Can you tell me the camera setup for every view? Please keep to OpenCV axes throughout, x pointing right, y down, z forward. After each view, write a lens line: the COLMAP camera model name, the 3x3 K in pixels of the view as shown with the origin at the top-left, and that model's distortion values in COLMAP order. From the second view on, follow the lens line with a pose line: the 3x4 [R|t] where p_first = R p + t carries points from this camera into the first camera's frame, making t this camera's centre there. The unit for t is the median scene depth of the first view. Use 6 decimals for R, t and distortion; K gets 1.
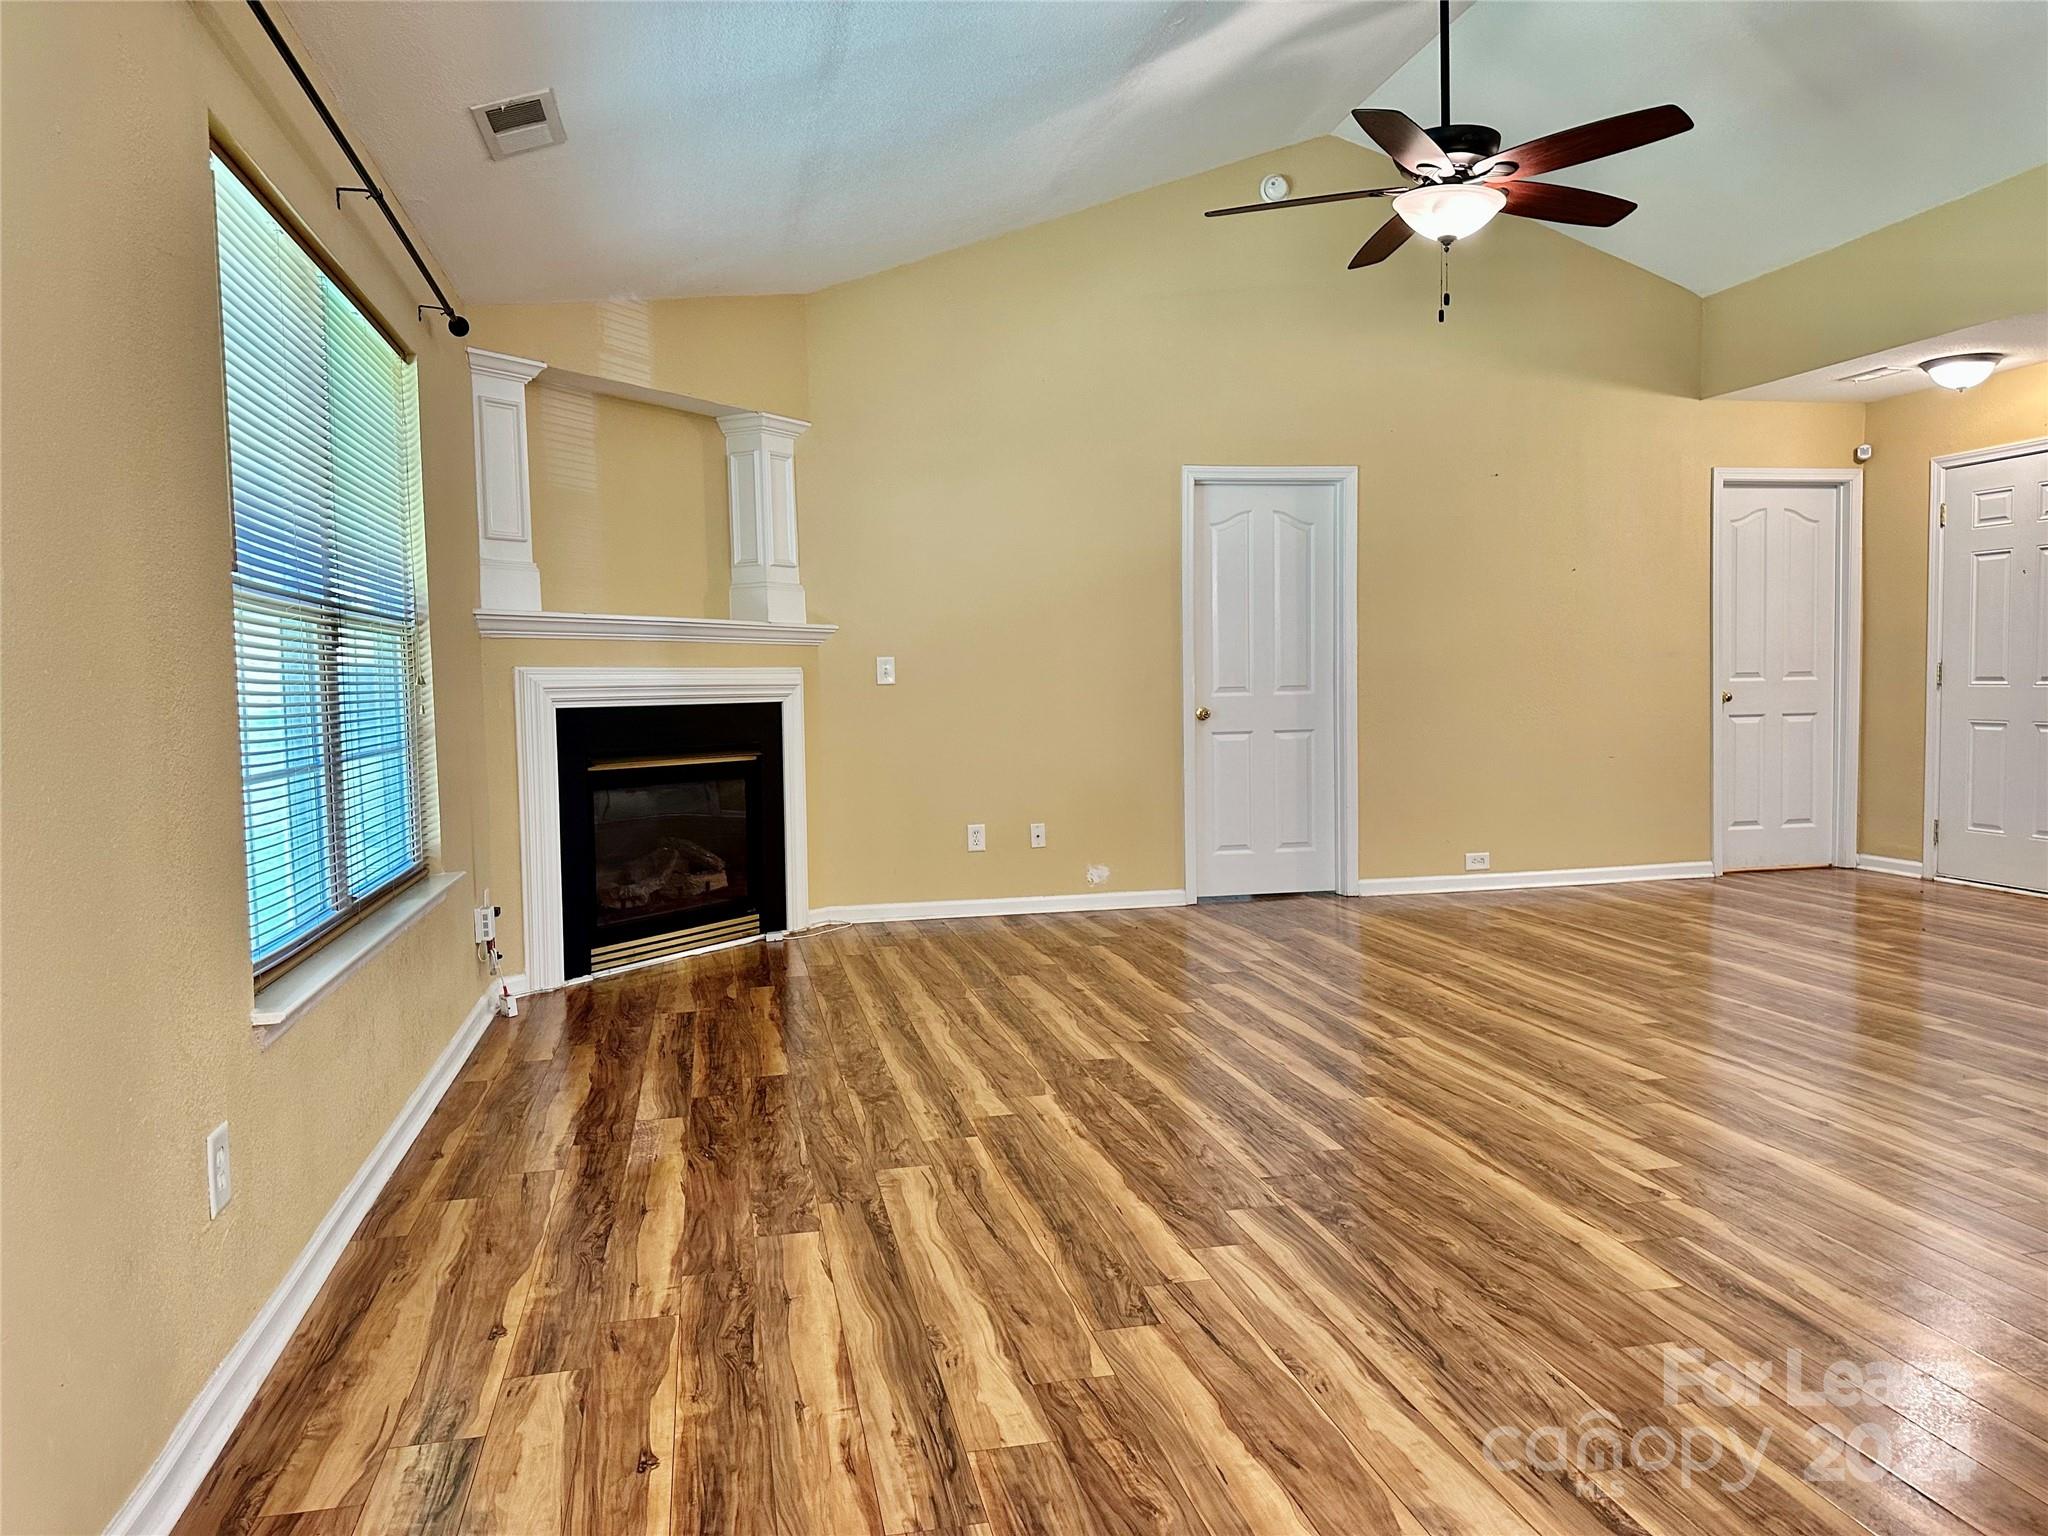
lens RADIAL K [[1440.8, 0, 1021.5], [0, 1440.8, 758.7], [0, 0, 1]] dist [0.115208, -0.165267]
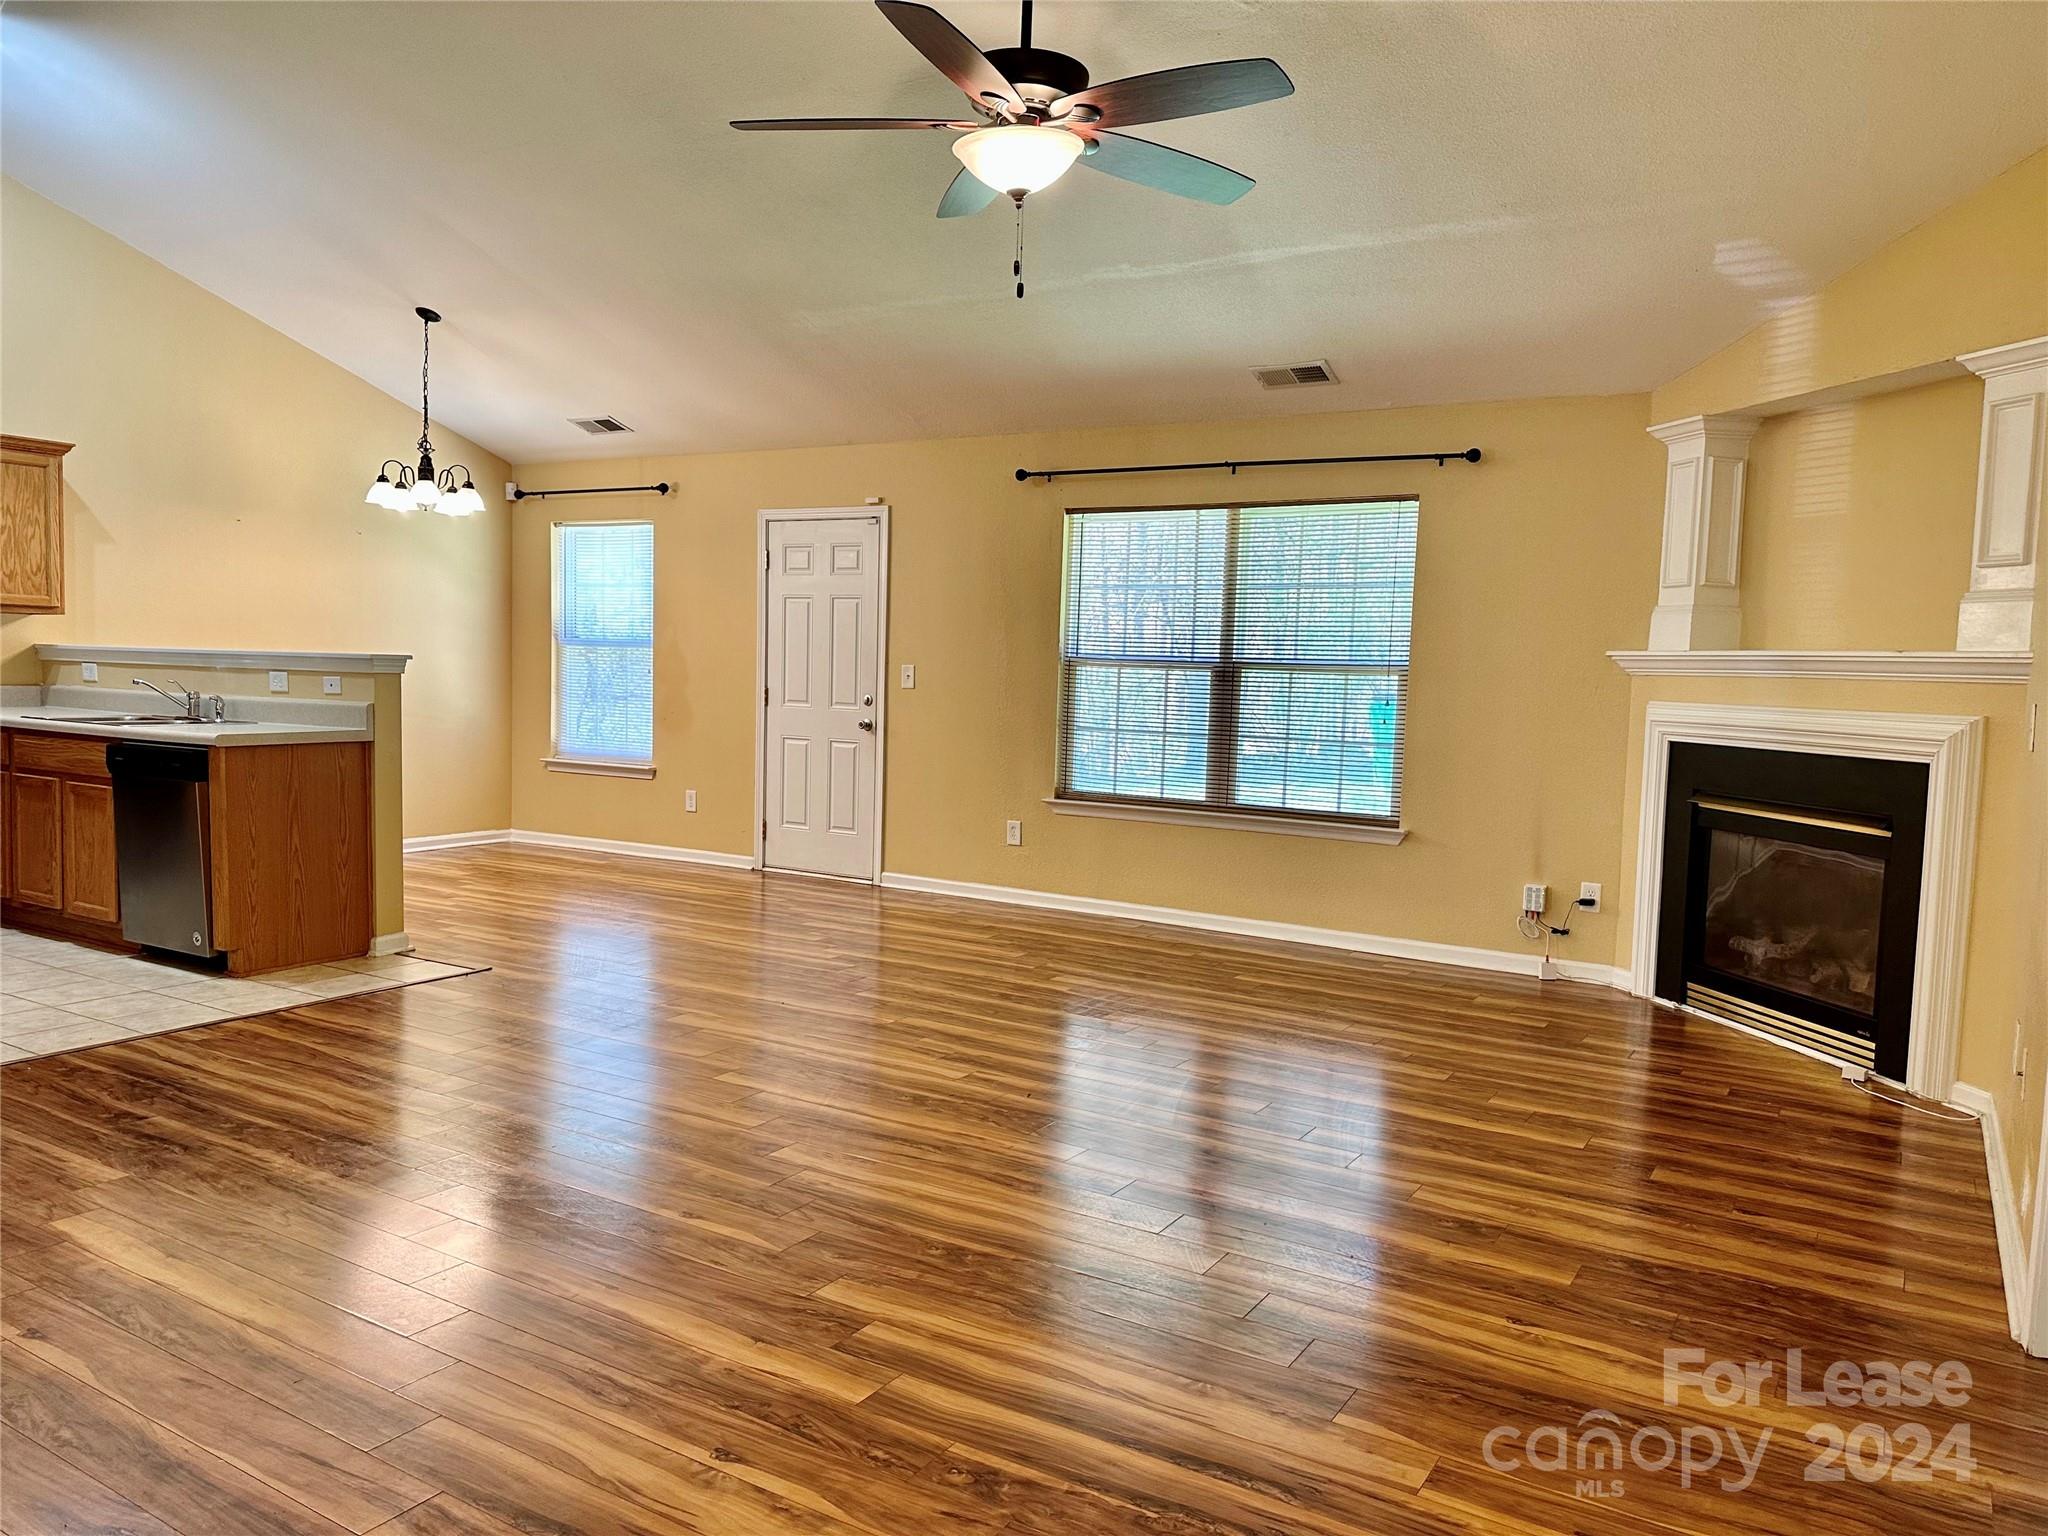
lens RADIAL K [[1440.8, 0, 1021.5], [0, 1440.8, 758.7], [0, 0, 1]] dist [0.115208, -0.165267]
pose [[-0.698986, 0.038491, -0.714099, 0.749722], [-0.059256, 0.991999, 0.111471, -0.109185], [0.712676, 0.120232, -0.691113, 1.353800]]
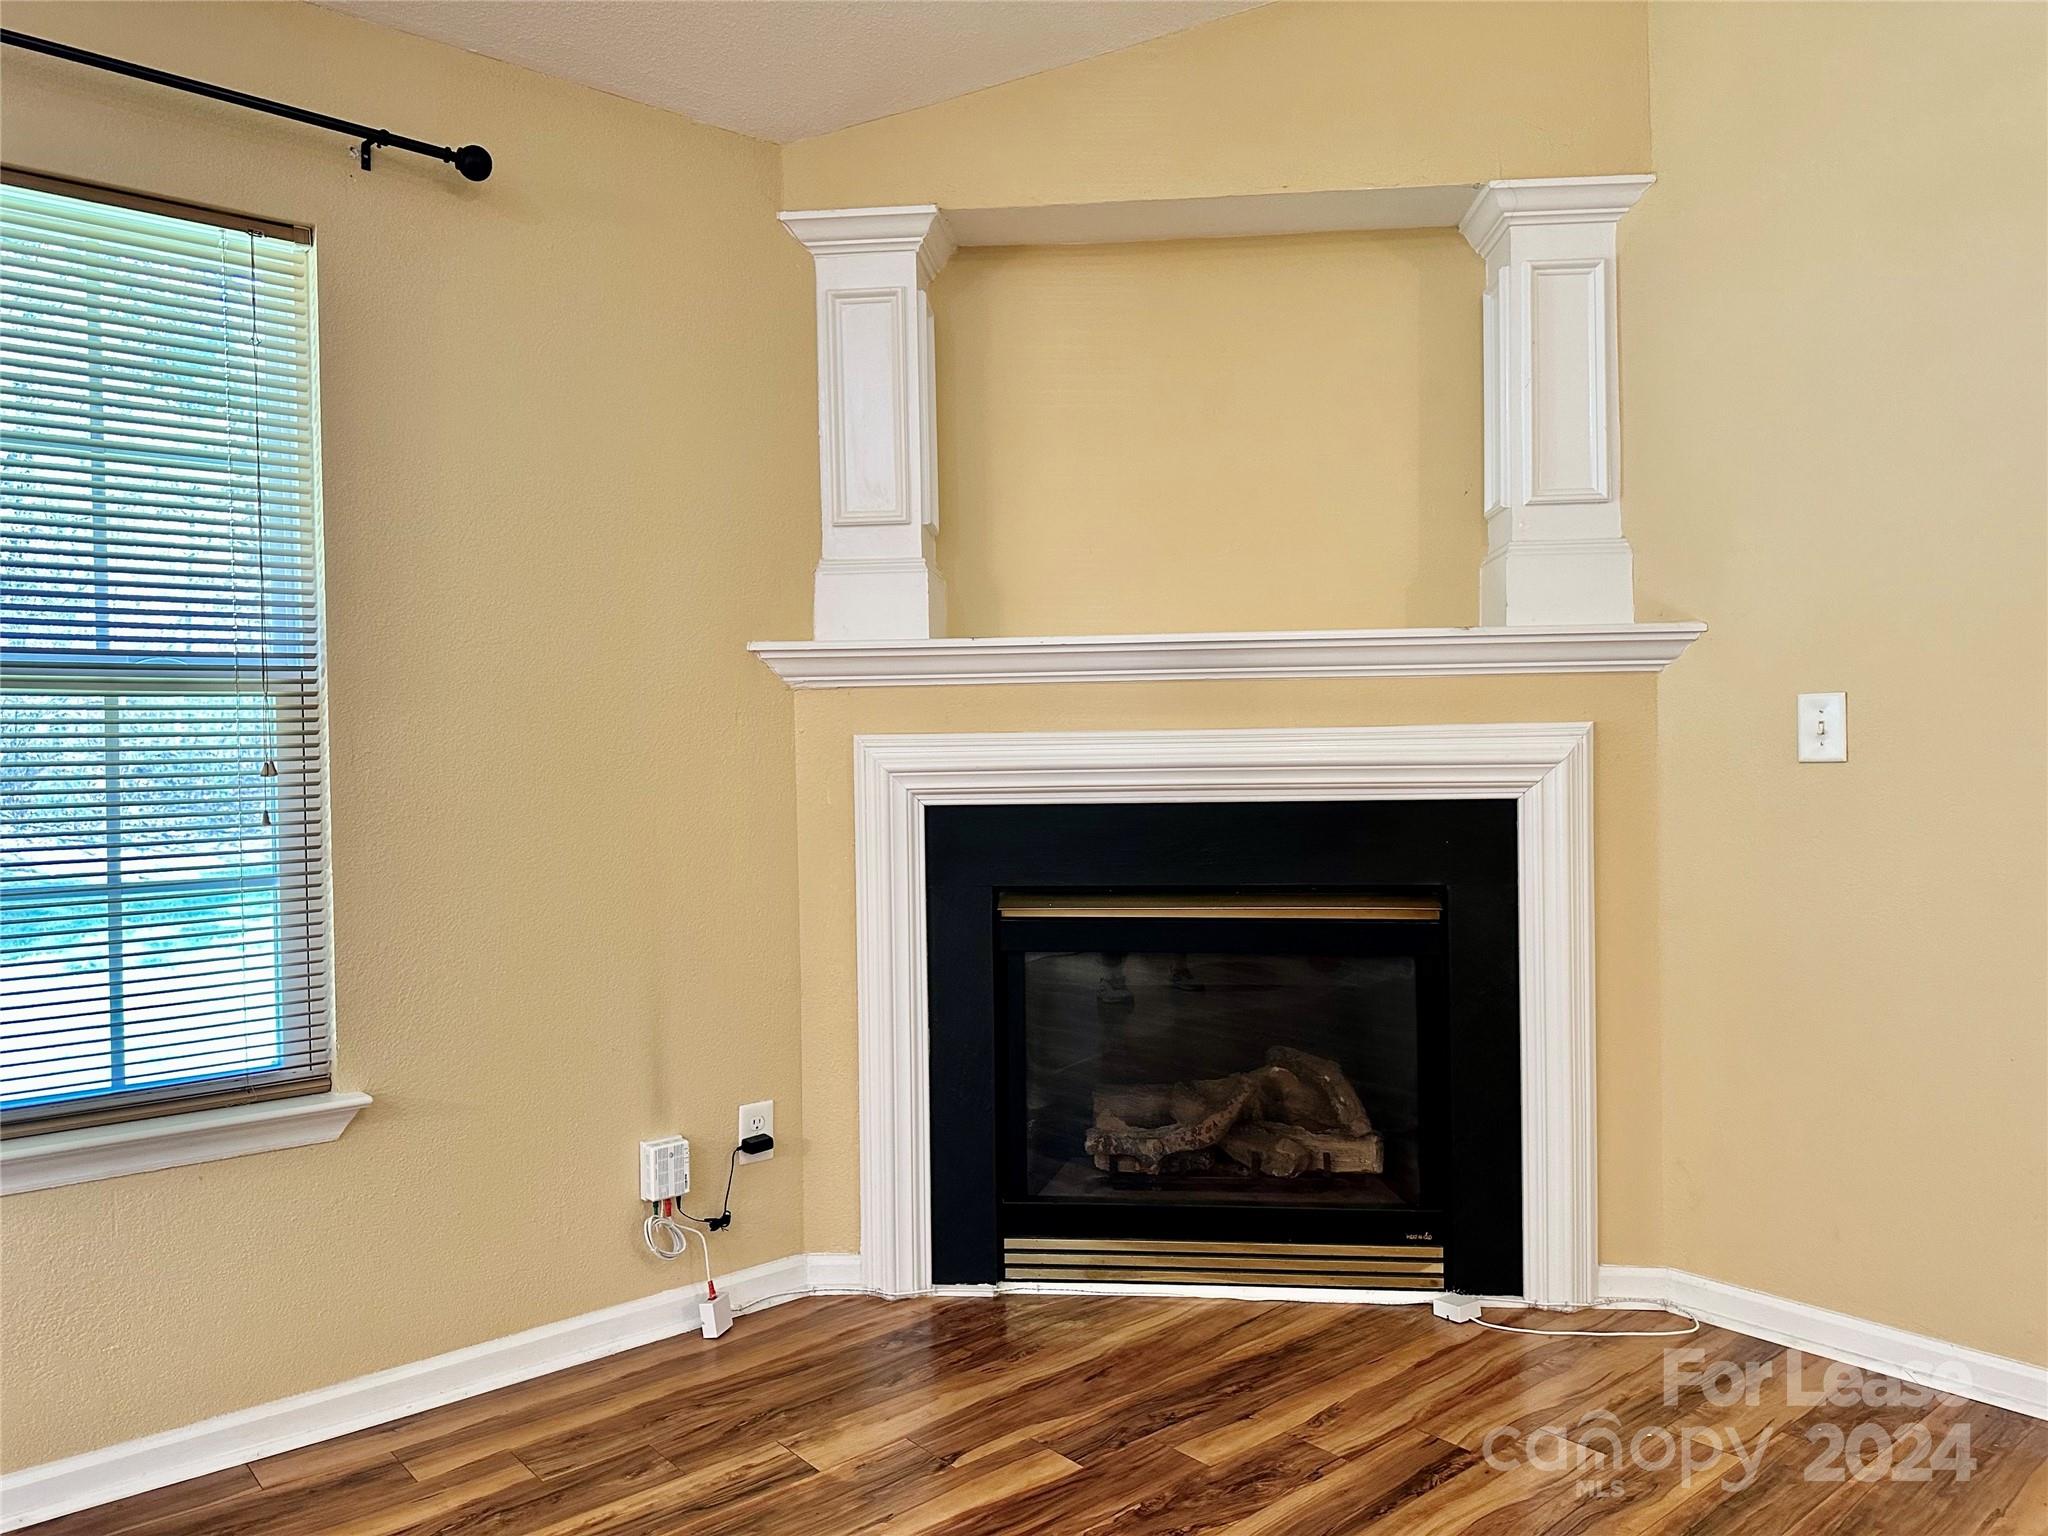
lens RADIAL K [[1440.8, 0, 1021.5], [0, 1440.8, 758.7], [0, 0, 1]] dist [0.115208, -0.165267]
pose [[0.470480, 0.018571, -0.882215, 0.195123], [-0.038679, 0.999252, 0.000407, -0.052664], [0.881563, 0.033932, 0.470846, 0.736766]]
